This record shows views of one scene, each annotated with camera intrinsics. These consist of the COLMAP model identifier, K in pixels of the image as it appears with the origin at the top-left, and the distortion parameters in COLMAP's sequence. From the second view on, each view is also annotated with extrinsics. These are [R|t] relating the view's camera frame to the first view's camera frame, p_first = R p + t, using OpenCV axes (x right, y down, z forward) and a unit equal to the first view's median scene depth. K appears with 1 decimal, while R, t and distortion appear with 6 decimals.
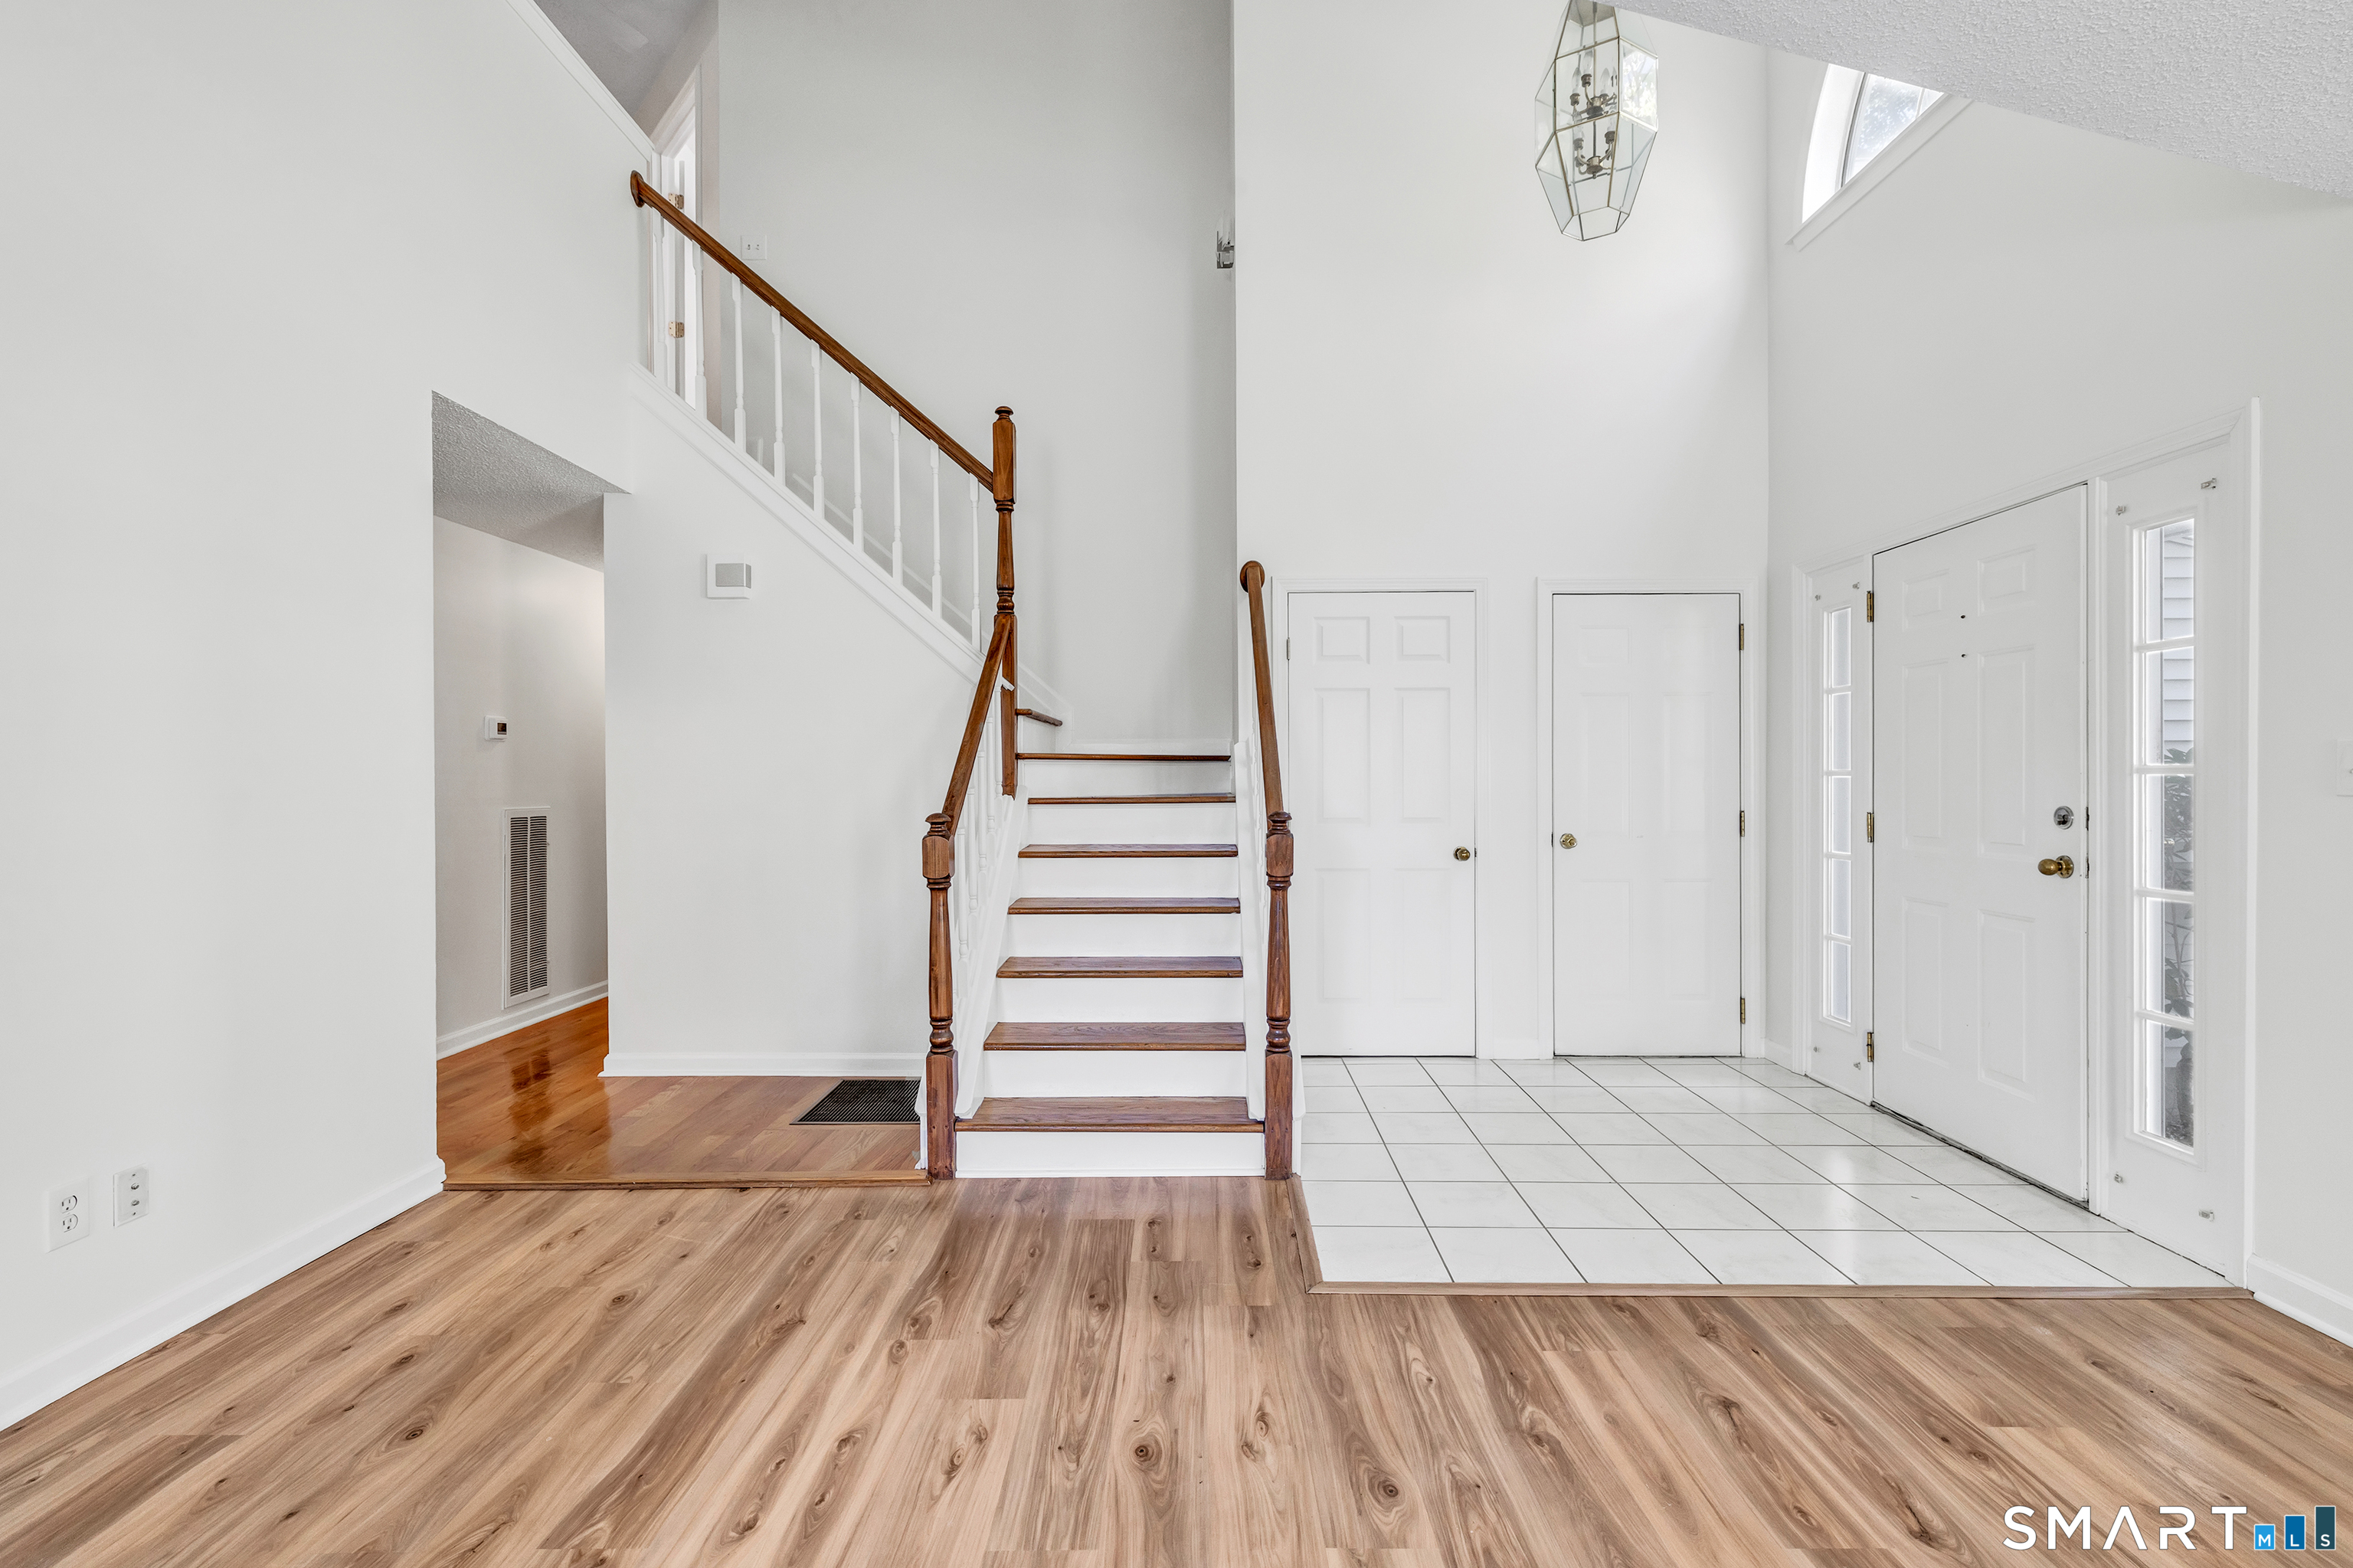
lens RADIAL K [[1022.8, 0, 1186.1], [0, 1022.8, 783.2], [0, 0, 1]] dist [0.002349, -0.000812]
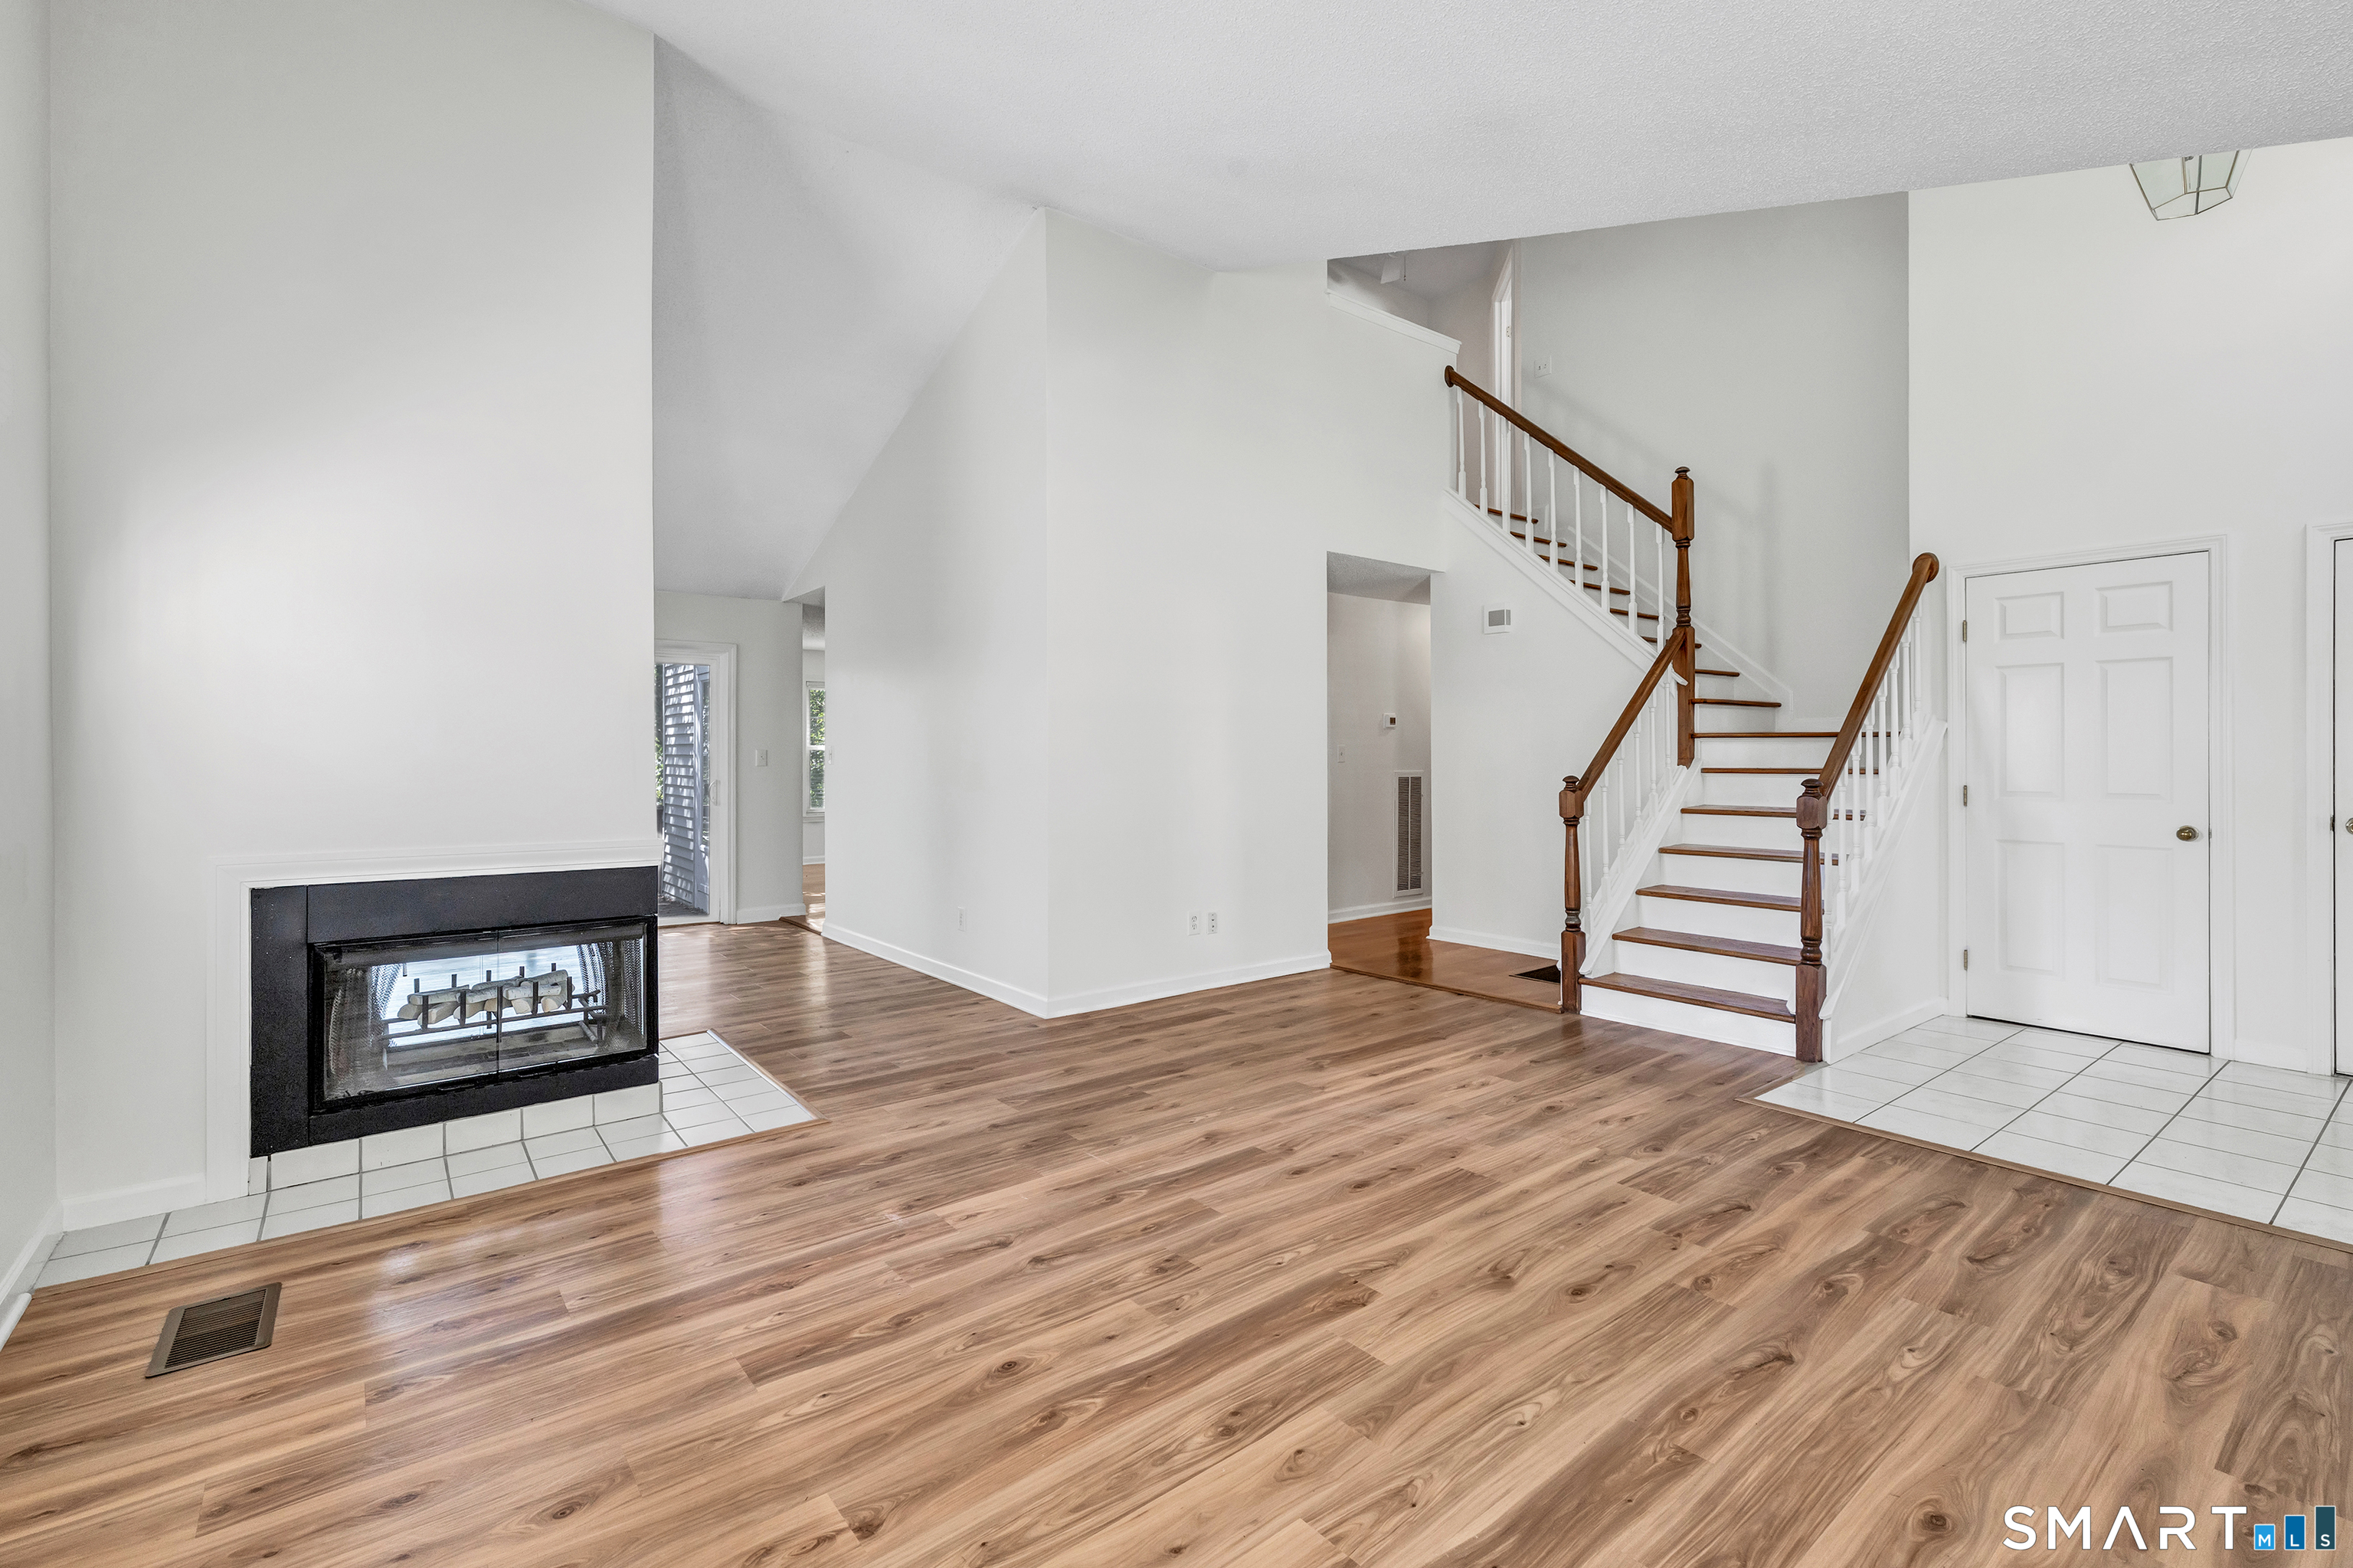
lens RADIAL K [[1022.8, 0, 1164.1], [0, 1022.8, 787.1], [0, 0, 1]] dist [0.002349, -0.000812]
pose [[0.621040, 0.026904, -0.783317, 0.594185], [-0.003193, 0.999489, 0.031797, -0.000495], [0.783772, -0.017246, 0.620809, -0.443362]]
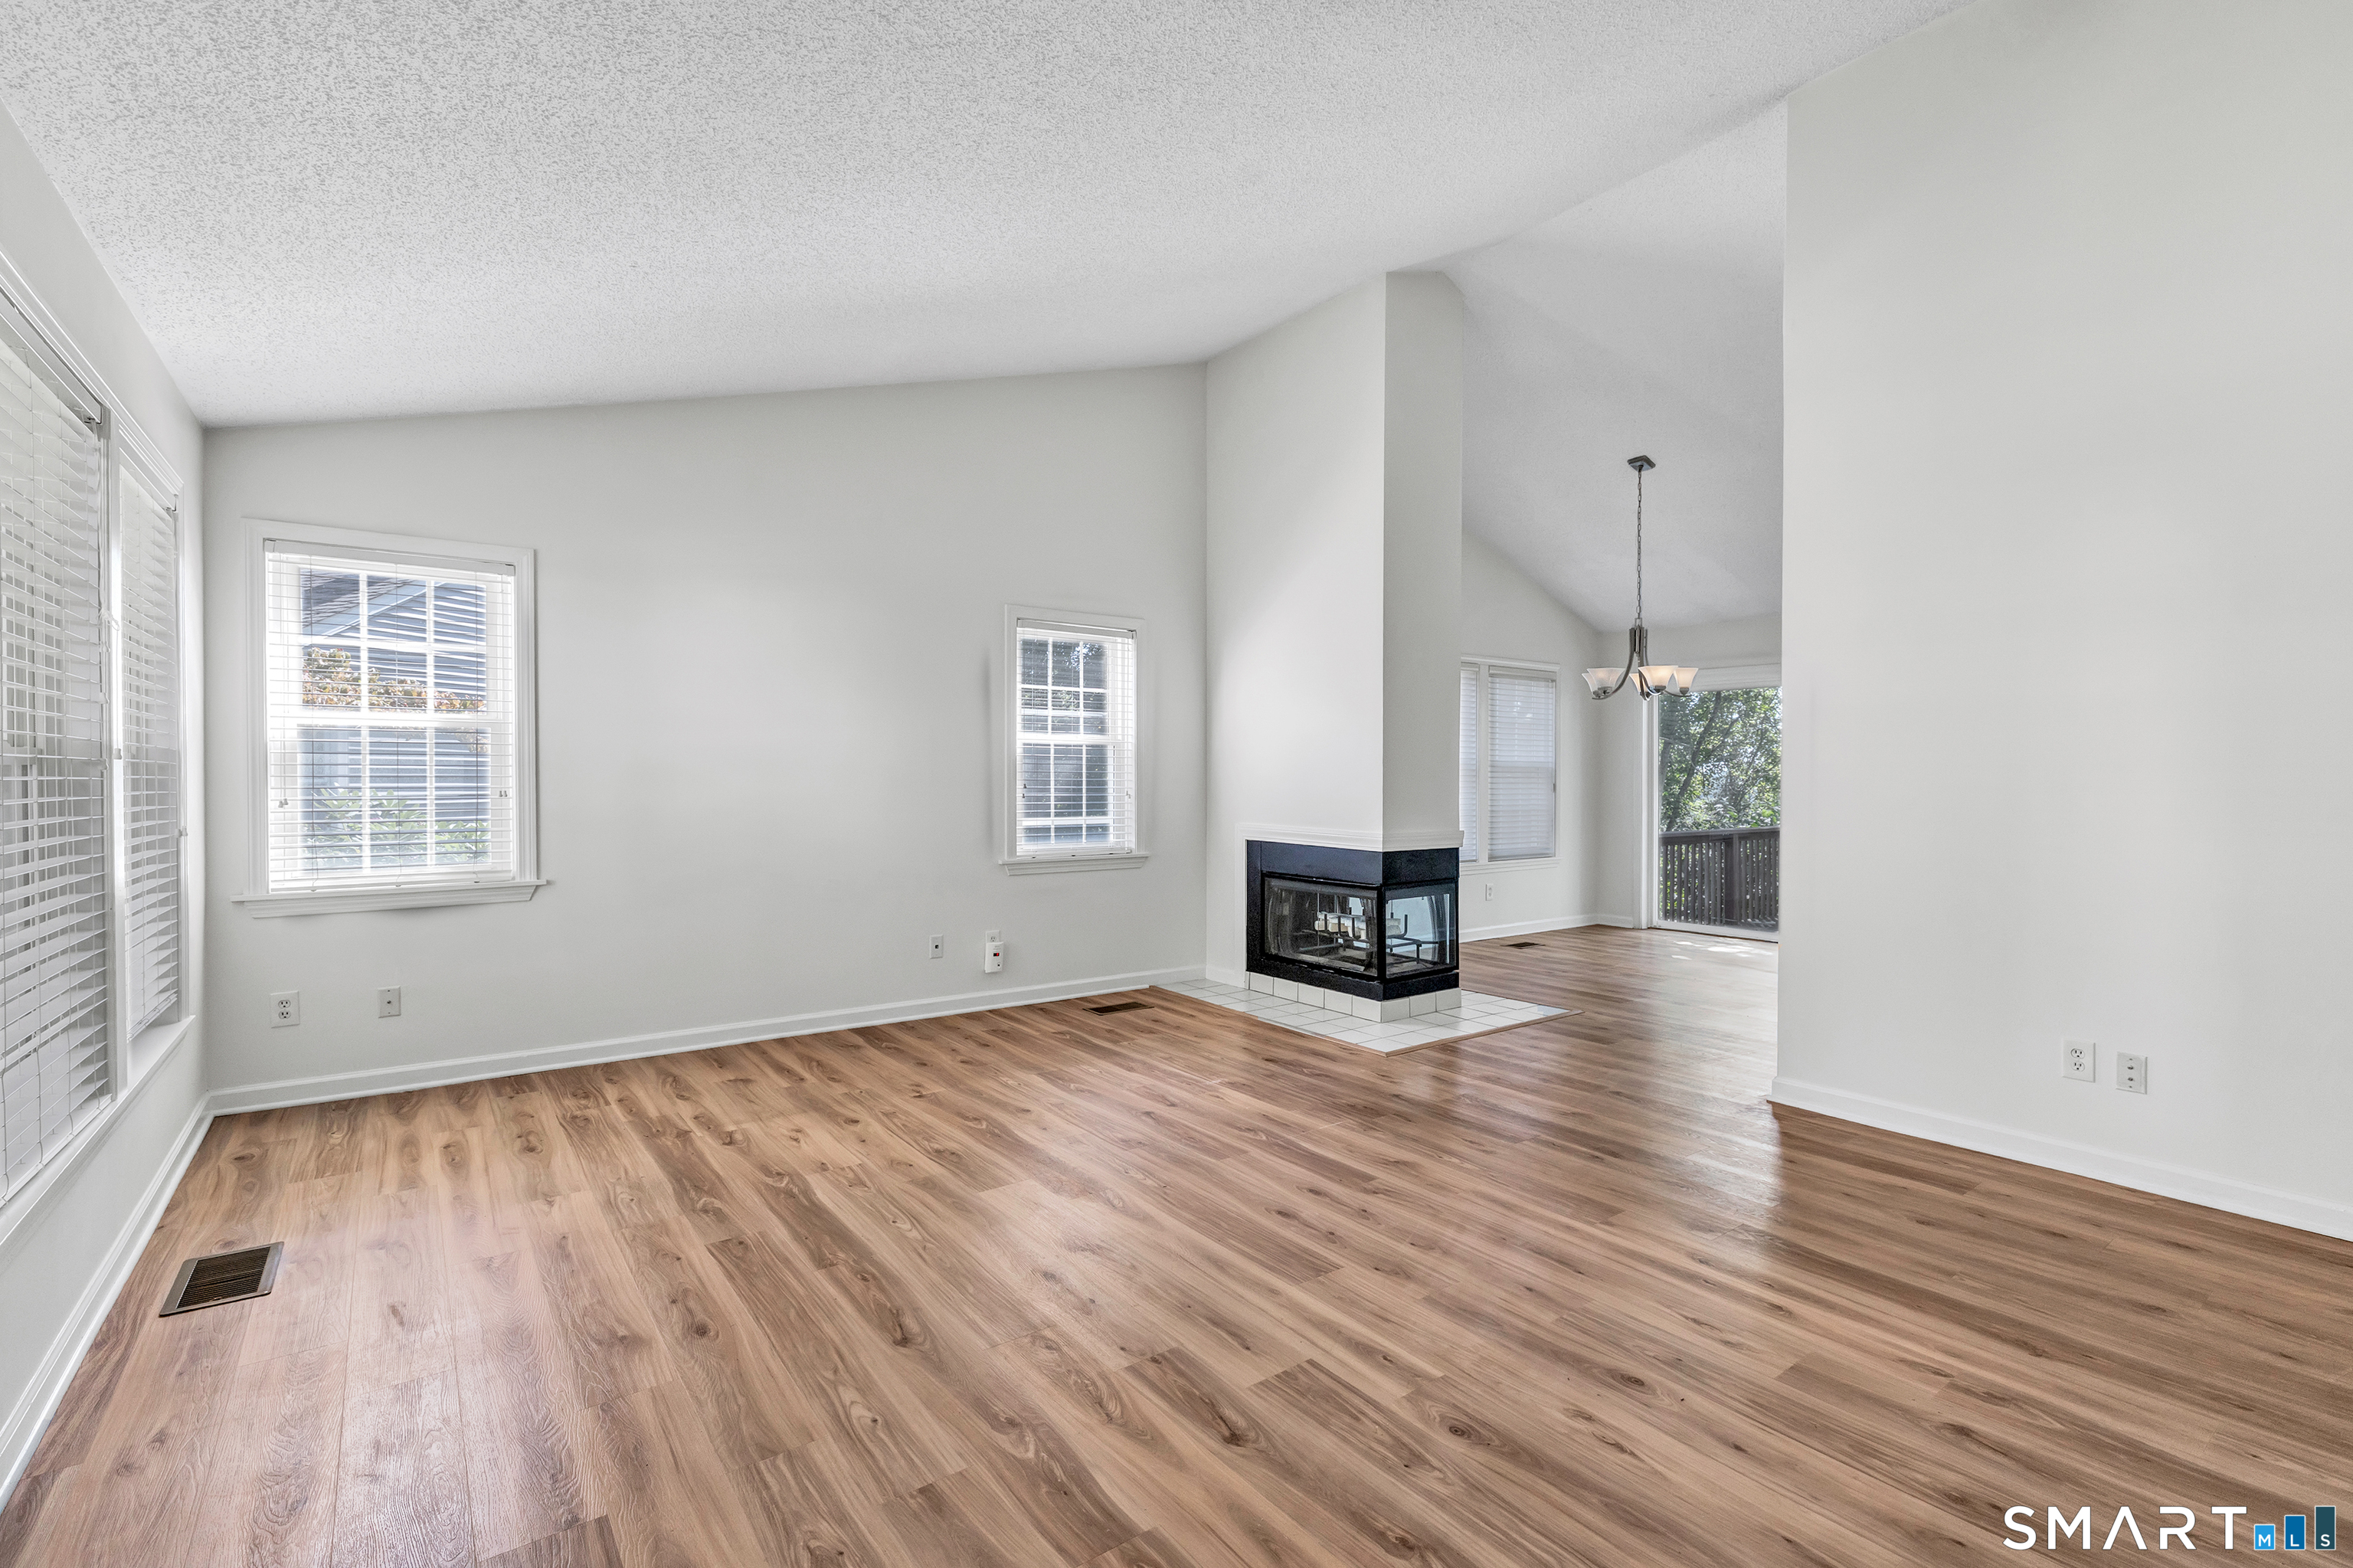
lens RADIAL K [[1022.8, 0, 1224.1], [0, 1022.8, 783.1], [0, 0, 1]] dist [0.002349, -0.000812]
pose [[-0.770137, 0.007035, -0.637839, 0.614489], [-0.002680, 0.999895, 0.014264, -0.011548], [0.637873, 0.012695, -0.770037, 0.947031]]
